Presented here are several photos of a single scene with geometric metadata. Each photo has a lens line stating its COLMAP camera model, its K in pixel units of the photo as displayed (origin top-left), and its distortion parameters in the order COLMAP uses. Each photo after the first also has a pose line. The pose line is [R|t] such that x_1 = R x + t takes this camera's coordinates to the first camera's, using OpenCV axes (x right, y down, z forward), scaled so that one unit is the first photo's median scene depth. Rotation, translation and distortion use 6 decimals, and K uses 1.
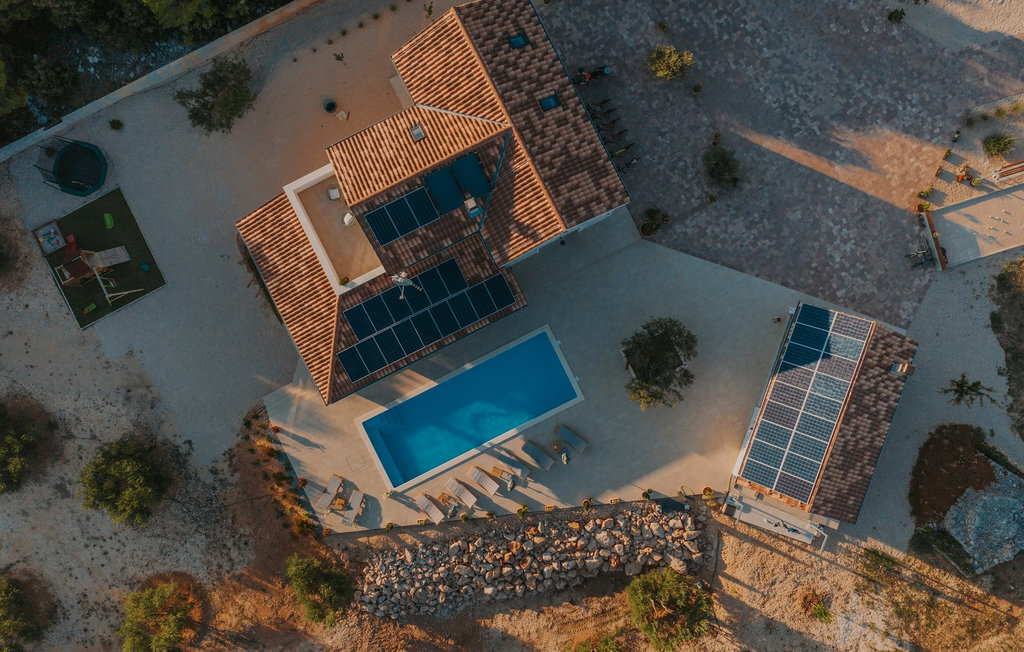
lens RADIAL K [[769.5, 0, 509.3], [0, 769.5, 314.4], [0, 0, 1]] dist [-0.007195, 0.002539]
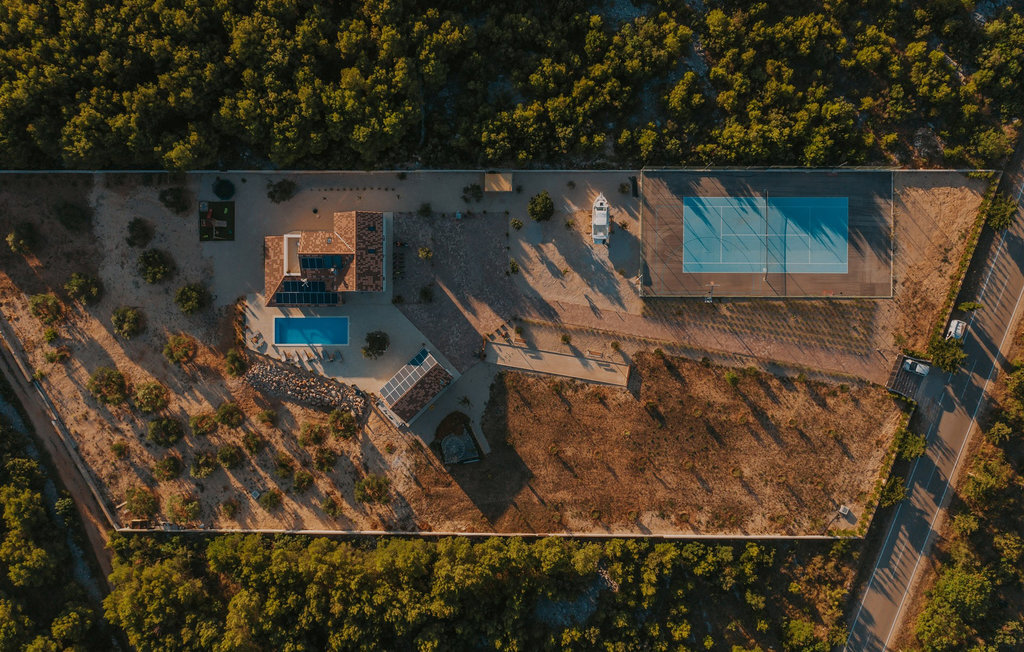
lens RADIAL K [[769.5, 0, 509.3], [0, 769.5, 314.4], [0, 0, 1]] dist [-0.007195, 0.002539]
pose [[0.894074, 0.447885, -0.005594, 0.584467], [-0.447794, 0.894049, 0.012549, -0.288652], [0.010622, -0.008715, 0.999906, -1.799229]]
